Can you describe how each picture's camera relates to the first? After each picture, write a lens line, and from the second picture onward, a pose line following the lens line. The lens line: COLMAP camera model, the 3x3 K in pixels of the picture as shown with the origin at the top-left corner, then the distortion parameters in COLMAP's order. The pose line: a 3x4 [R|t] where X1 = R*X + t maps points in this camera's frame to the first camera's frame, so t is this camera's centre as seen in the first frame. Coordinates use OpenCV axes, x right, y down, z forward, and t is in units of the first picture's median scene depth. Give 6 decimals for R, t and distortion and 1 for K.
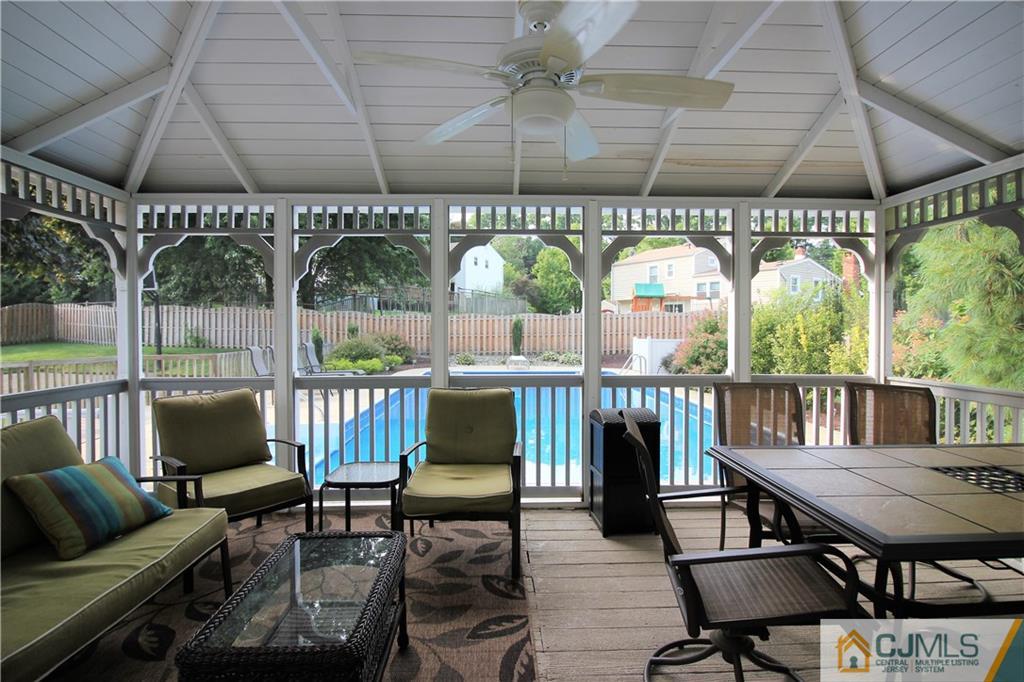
lens RADIAL K [[503.5, 0, 512.4], [0, 503.5, 337.4], [0, 0, 1]] dist [-0.013259, -0.005993]
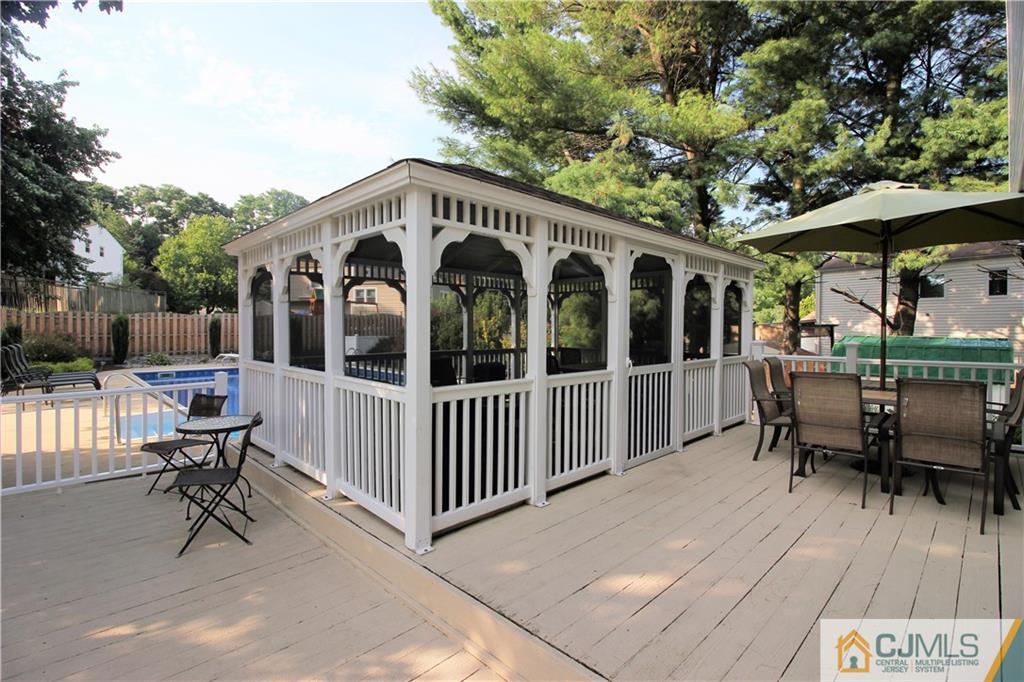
lens RADIAL K [[485.0, 0, 512.8], [0, 485.0, 337.5], [0, 0, 1]] dist [-0.011602, -0.007689]
pose [[0.731182, -0.012459, 0.682068, -1.254449], [0.010533, 0.999920, 0.006974, 0.008173], [-0.682101, 0.002085, 0.731255, -0.767884]]
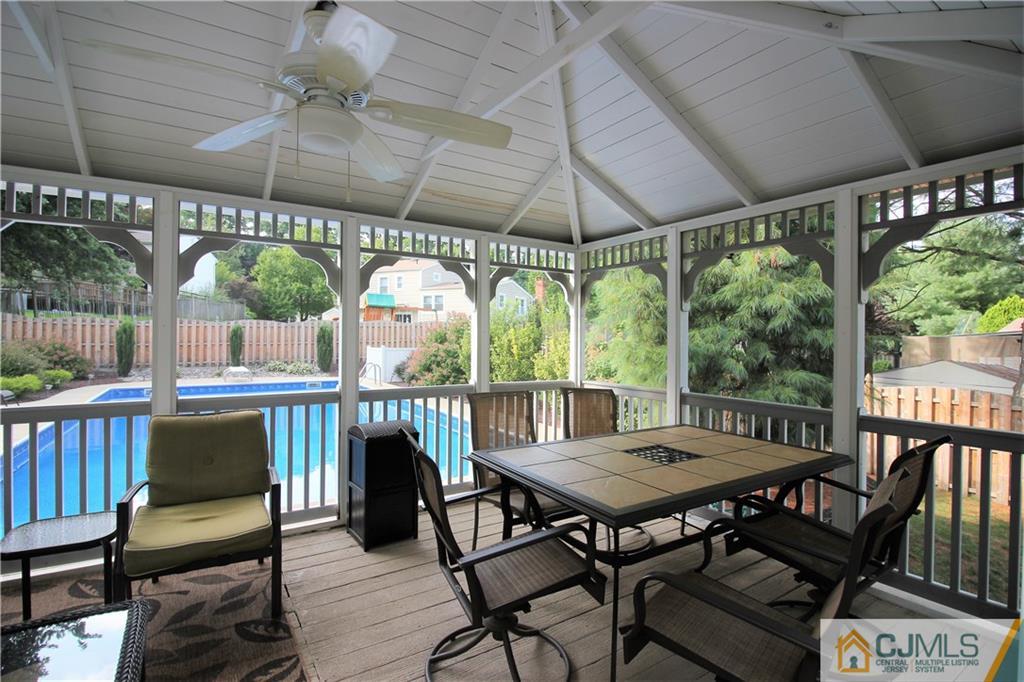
lens RADIAL K [[485.0, 0, 512.4], [0, 485.0, 332.9], [0, 0, 1]] dist [-0.011602, -0.007689]
pose [[0.857584, 0.012291, 0.514197, -0.062977], [0.000051, 0.999712, -0.023982, -0.017302], [-0.514344, 0.020593, 0.857337, 0.005294]]
